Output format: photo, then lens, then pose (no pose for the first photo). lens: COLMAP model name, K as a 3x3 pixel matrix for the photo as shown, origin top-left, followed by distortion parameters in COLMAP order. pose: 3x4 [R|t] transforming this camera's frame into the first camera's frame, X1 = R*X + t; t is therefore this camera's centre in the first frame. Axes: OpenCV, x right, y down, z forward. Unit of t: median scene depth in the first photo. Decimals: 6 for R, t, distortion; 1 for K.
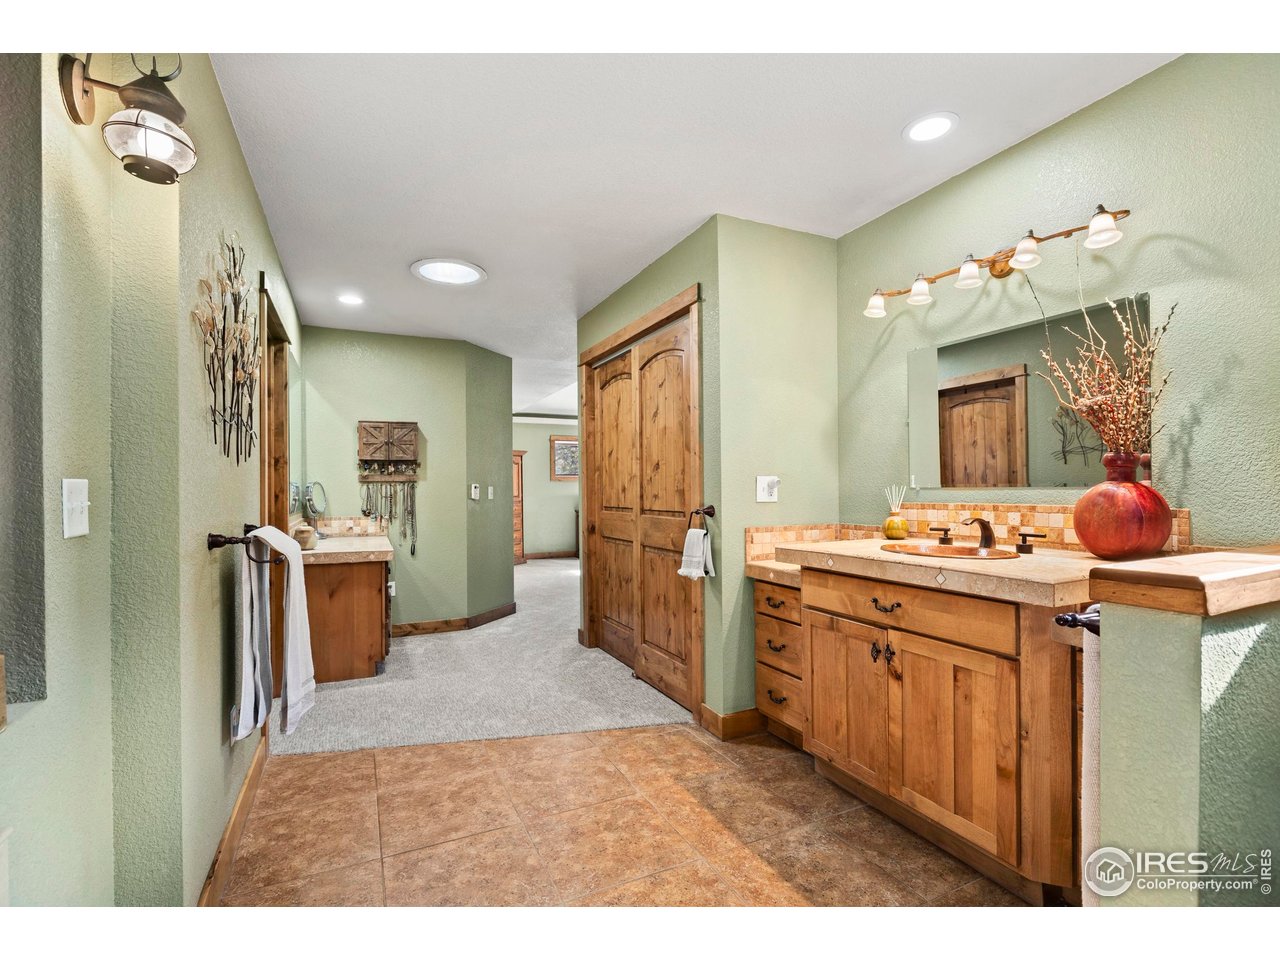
lens RADIAL K [[596.3, 0, 638.1], [0, 596.3, 486.1], [0, 0, 1]] dist [-0.001898, -0.000063]
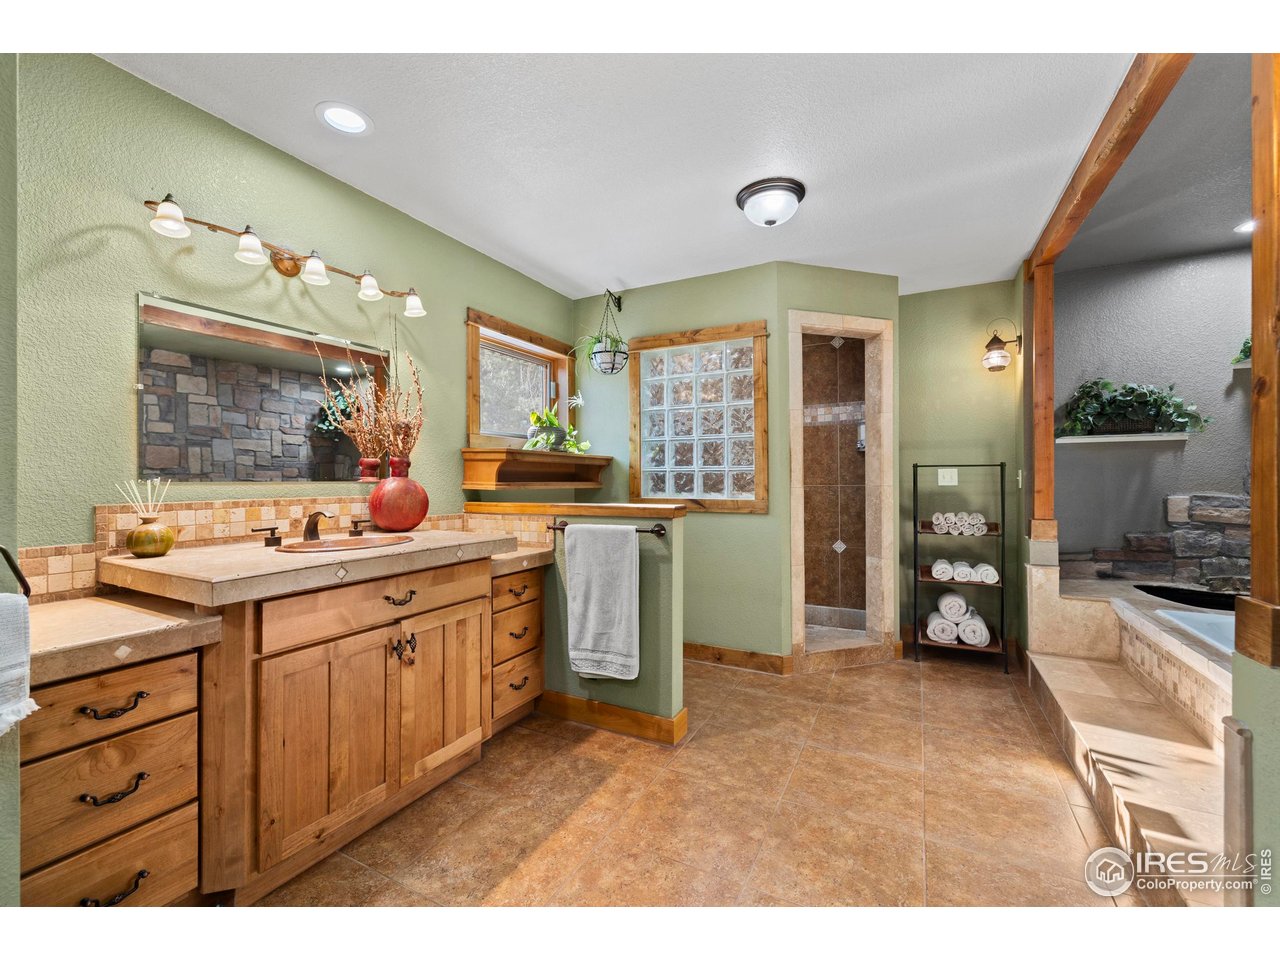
lens RADIAL K [[535.8, 0, 634.2], [0, 535.8, 476.9], [0, 0, 1]] dist [-0.001963, 0.000083]
pose [[-0.599368, 0.018301, 0.800264, -0.469761], [0.008217, 0.999827, -0.016711, 0.013564], [-0.800431, -0.003440, -0.599415, 1.068371]]
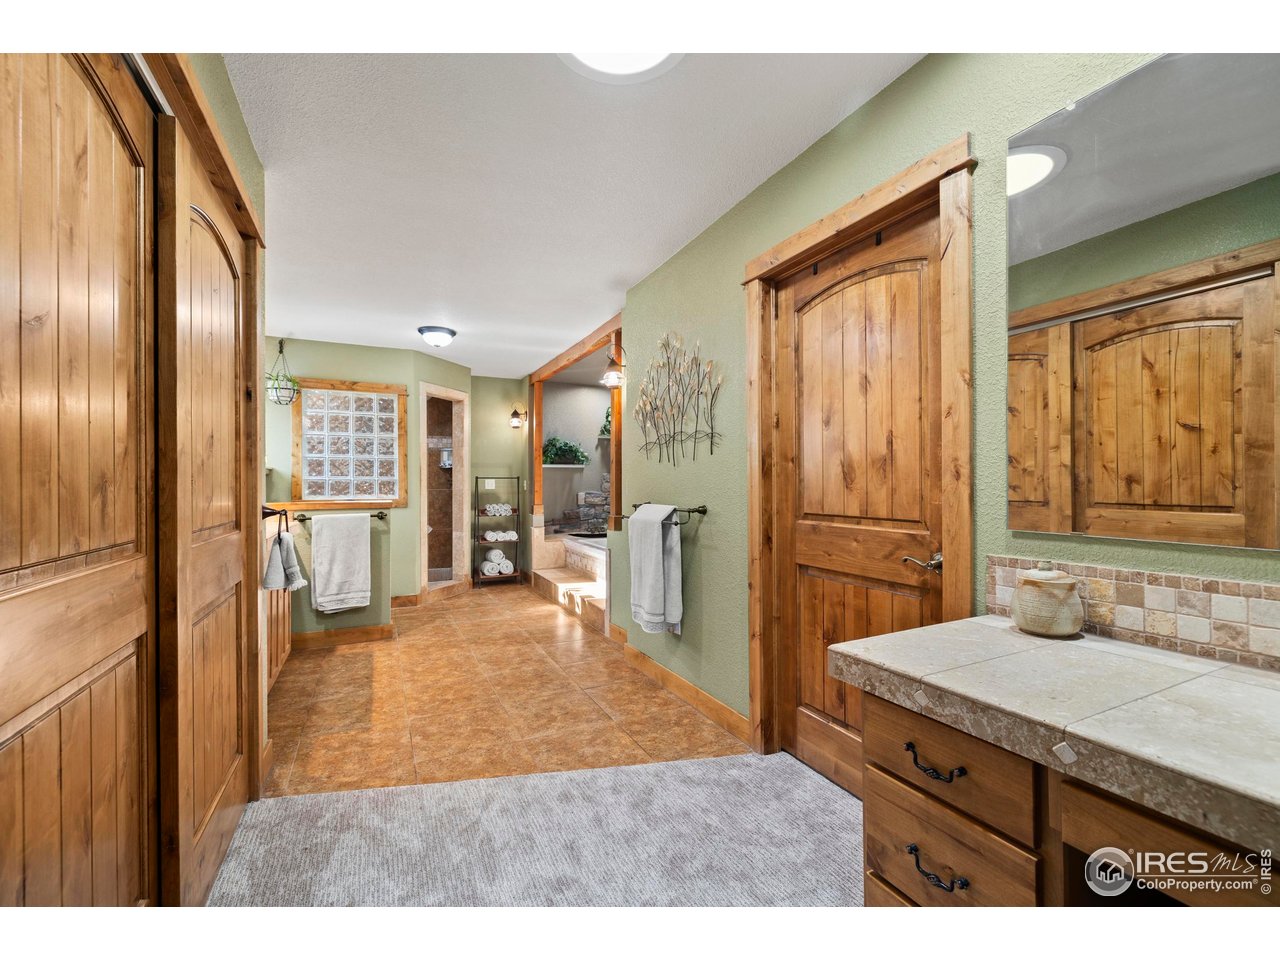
lens RADIAL K [[535.8, 0, 635.3], [0, 535.8, 483.2], [0, 0, 1]] dist [-0.001963, 0.000083]
pose [[-0.999822, 0.016309, -0.009494, -0.486388], [0.016355, 0.999855, -0.004830, 0.016169], [0.009414, -0.004985, -0.999943, 2.171090]]
